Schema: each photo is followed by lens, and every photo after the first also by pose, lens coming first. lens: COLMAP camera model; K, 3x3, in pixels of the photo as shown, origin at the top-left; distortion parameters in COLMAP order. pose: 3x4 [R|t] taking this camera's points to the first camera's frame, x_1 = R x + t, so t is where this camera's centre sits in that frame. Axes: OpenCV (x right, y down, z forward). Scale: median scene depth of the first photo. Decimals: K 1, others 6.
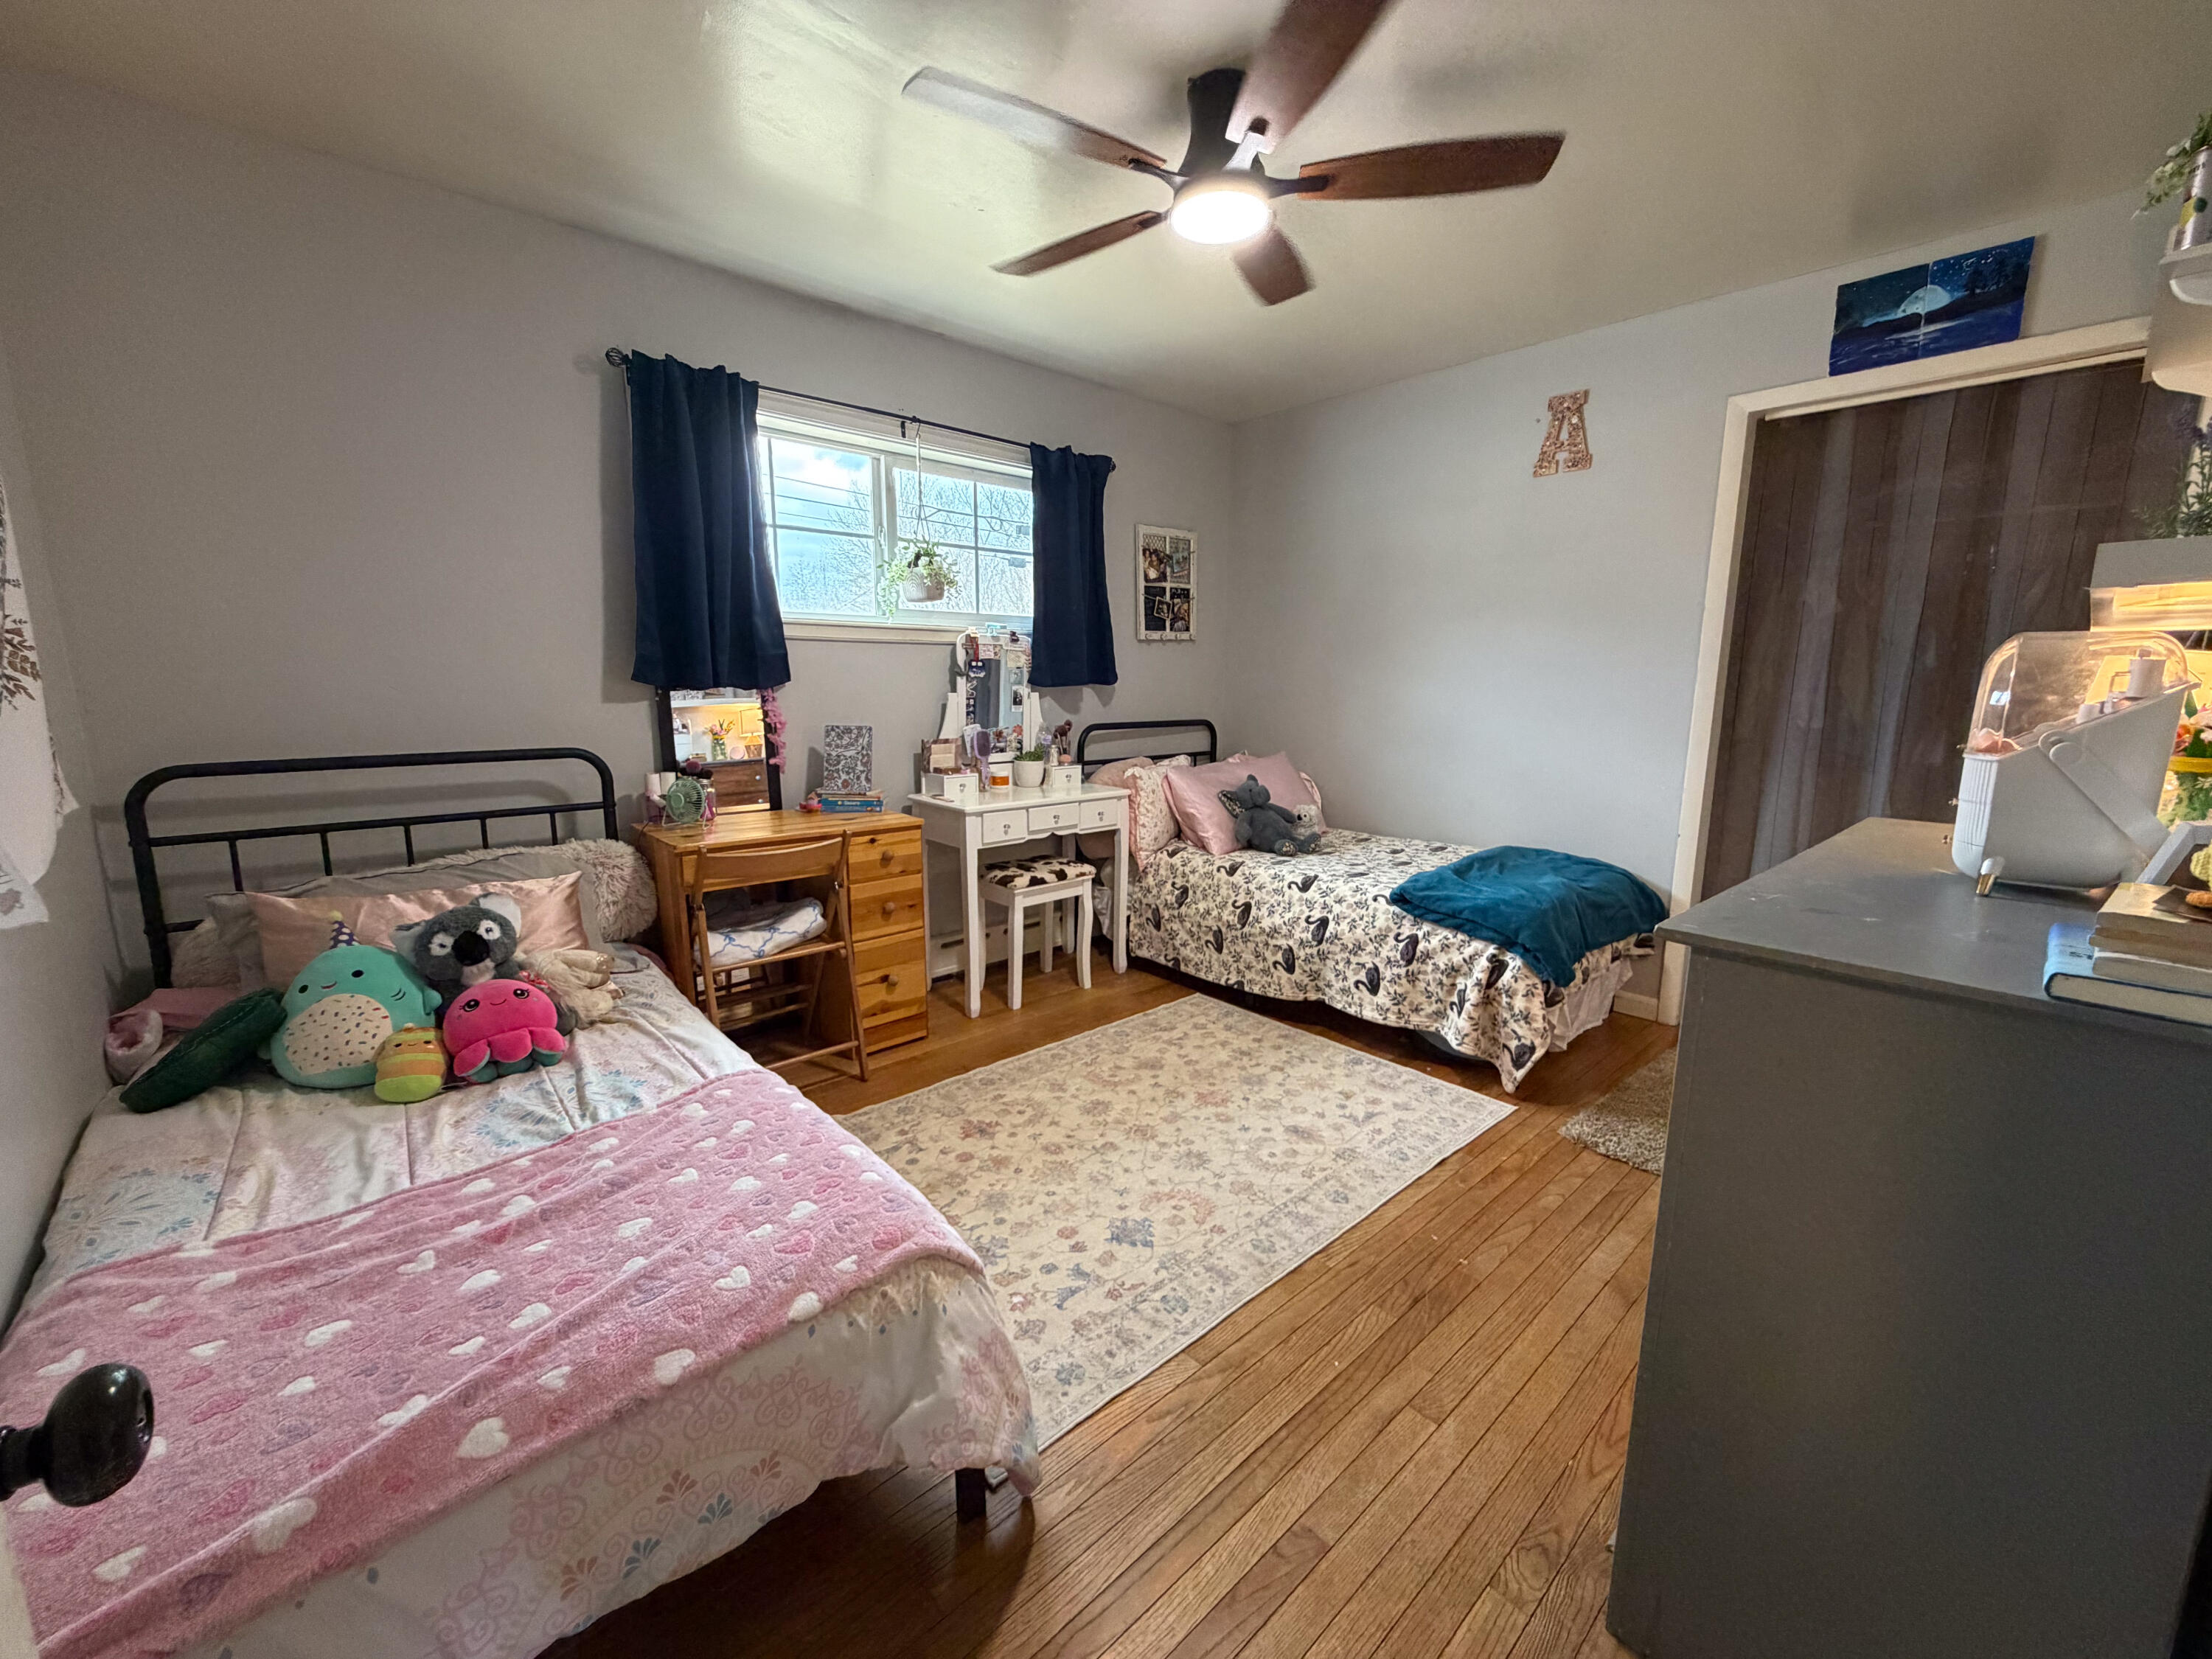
lens RADIAL K [[881.9, 0, 1096.3], [0, 881.9, 829.6], [0, 0, 1]] dist [-0.001599, 0.000128]
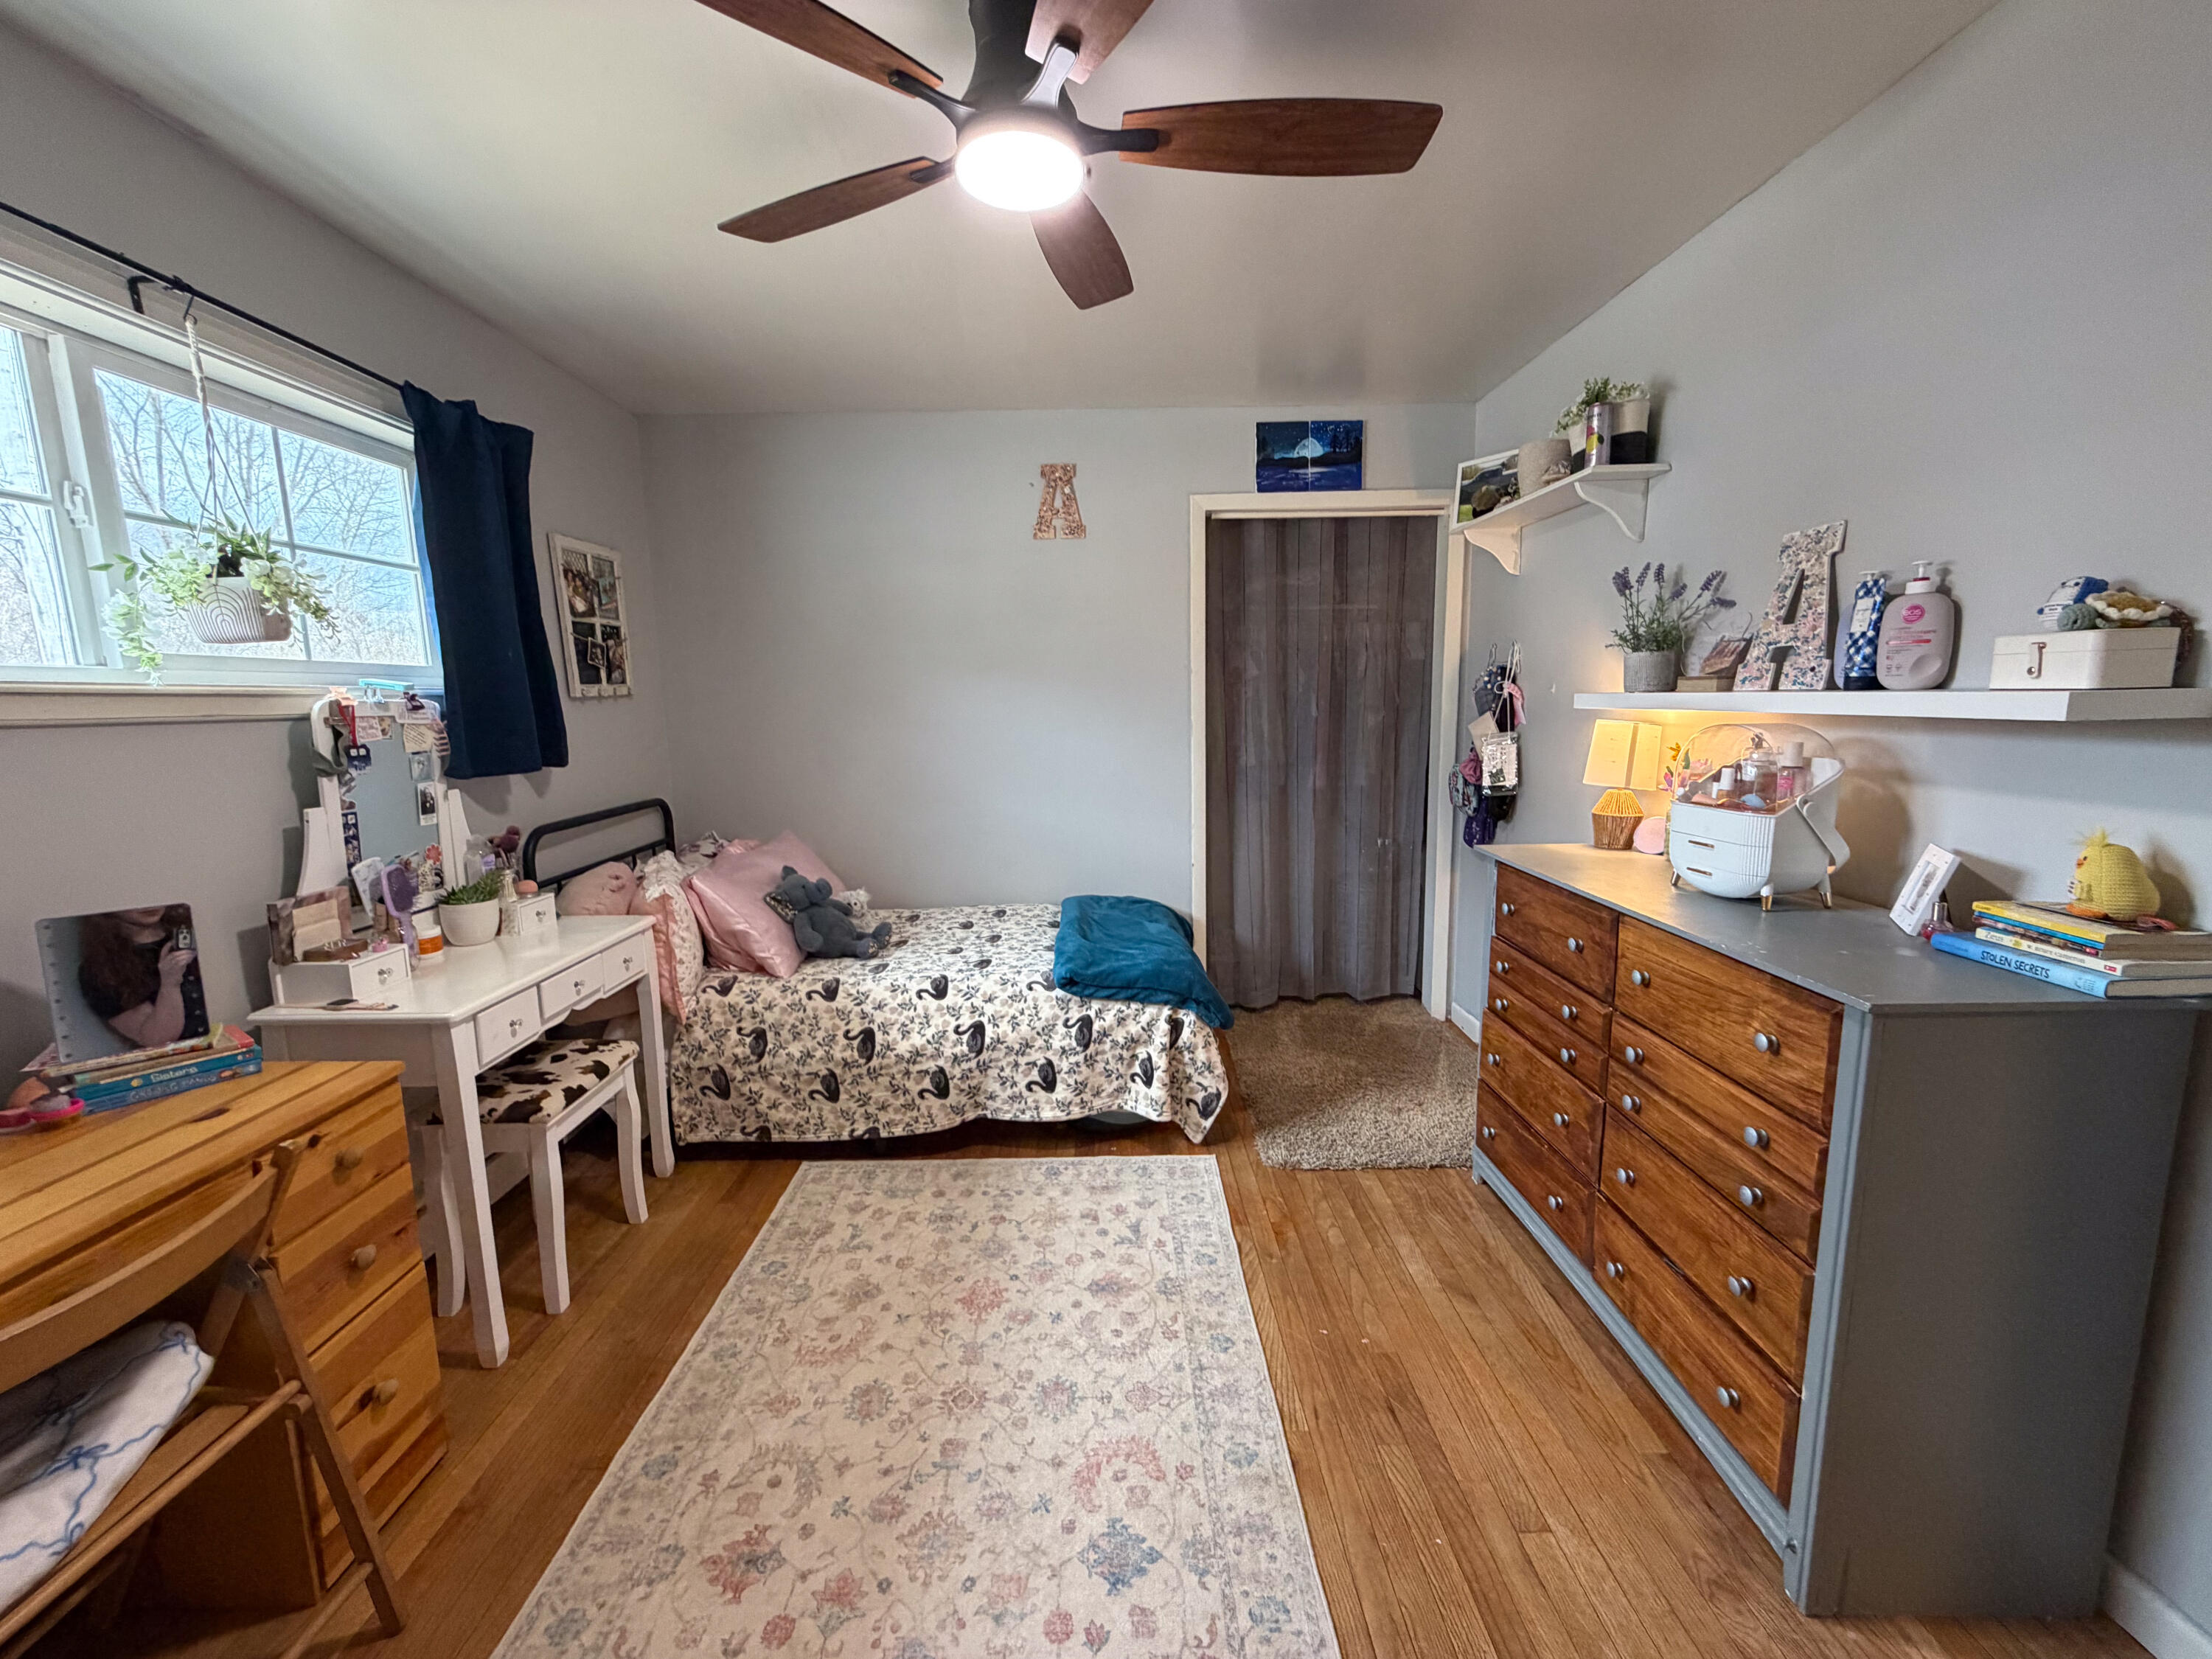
lens RADIAL K [[881.9, 0, 1099.8], [0, 881.9, 830.0], [0, 0, 1]] dist [-0.001599, 0.000128]
pose [[0.662750, -0.125913, 0.738179, -0.264608], [0.148937, 0.988232, 0.034846, -0.095056], [-0.733880, 0.086848, 0.673705, 0.298761]]
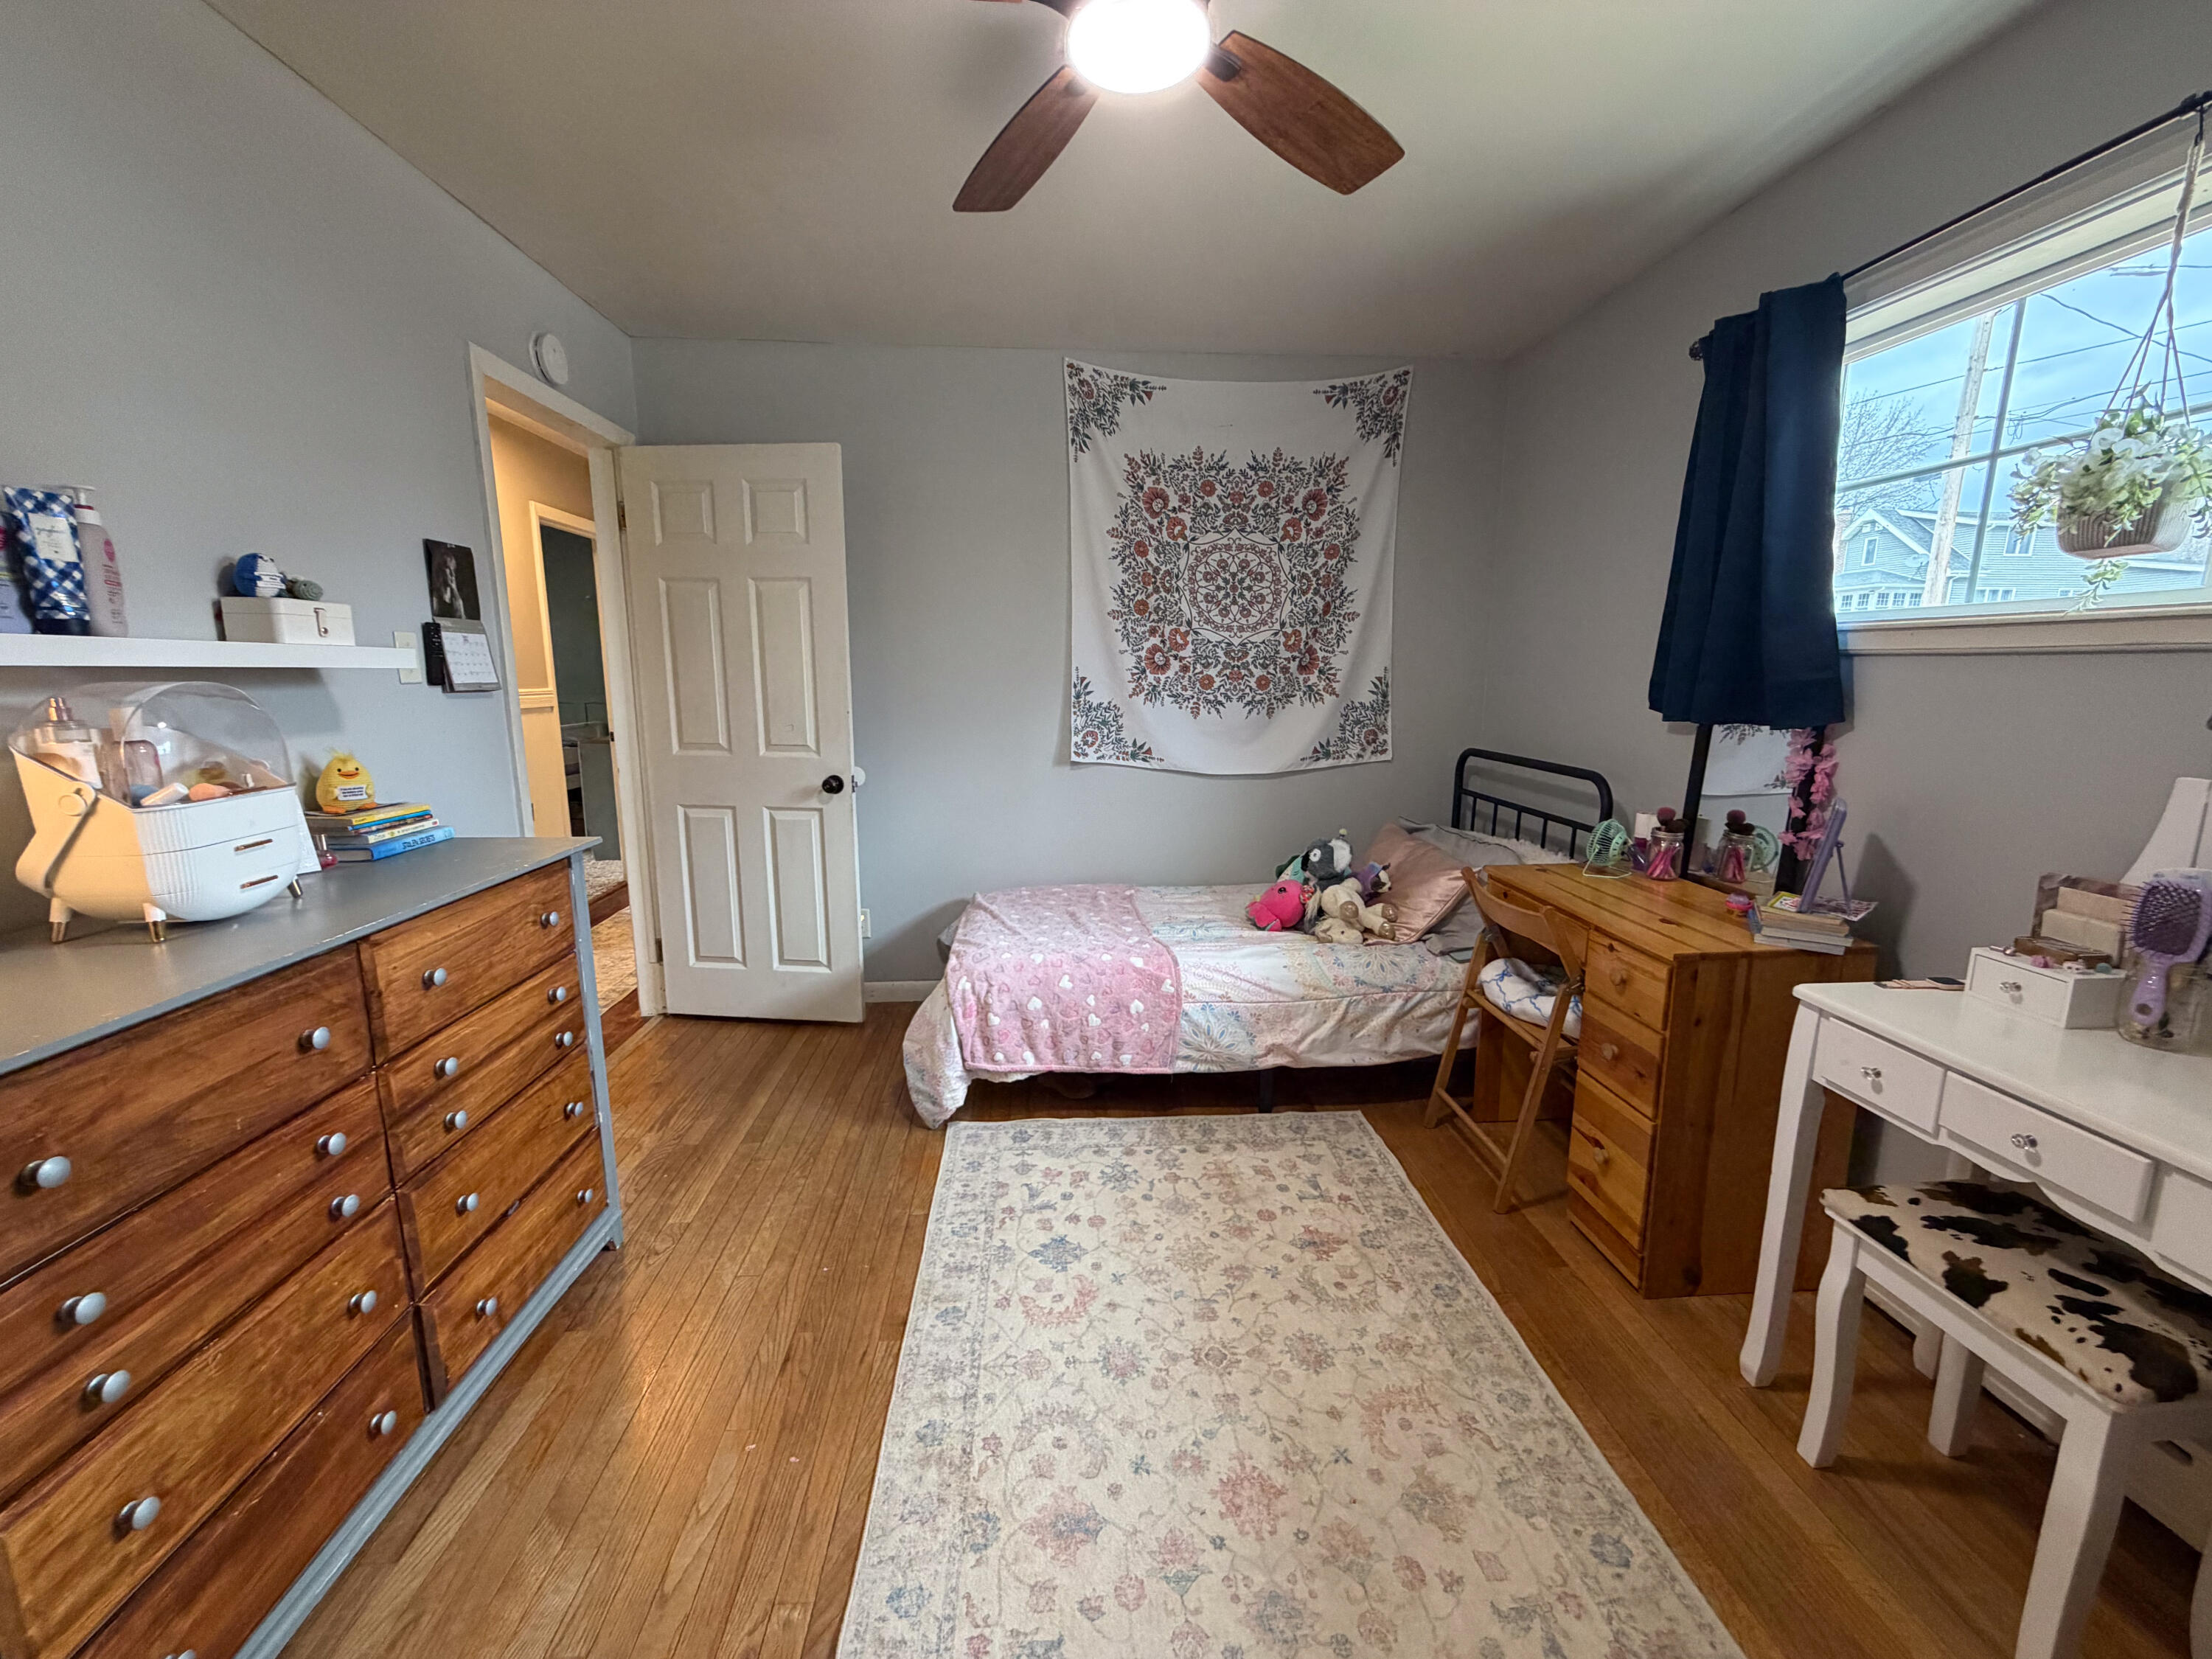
lens RADIAL K [[881.9, 0, 1103.5], [0, 881.9, 829.9], [0, 0, 1]] dist [-0.001599, 0.000128]
pose [[-0.615221, 0.134381, -0.776817, 0.457551], [-0.142101, 0.950323, 0.276936, -0.185134], [0.775442, 0.280764, -0.565563, 0.921987]]
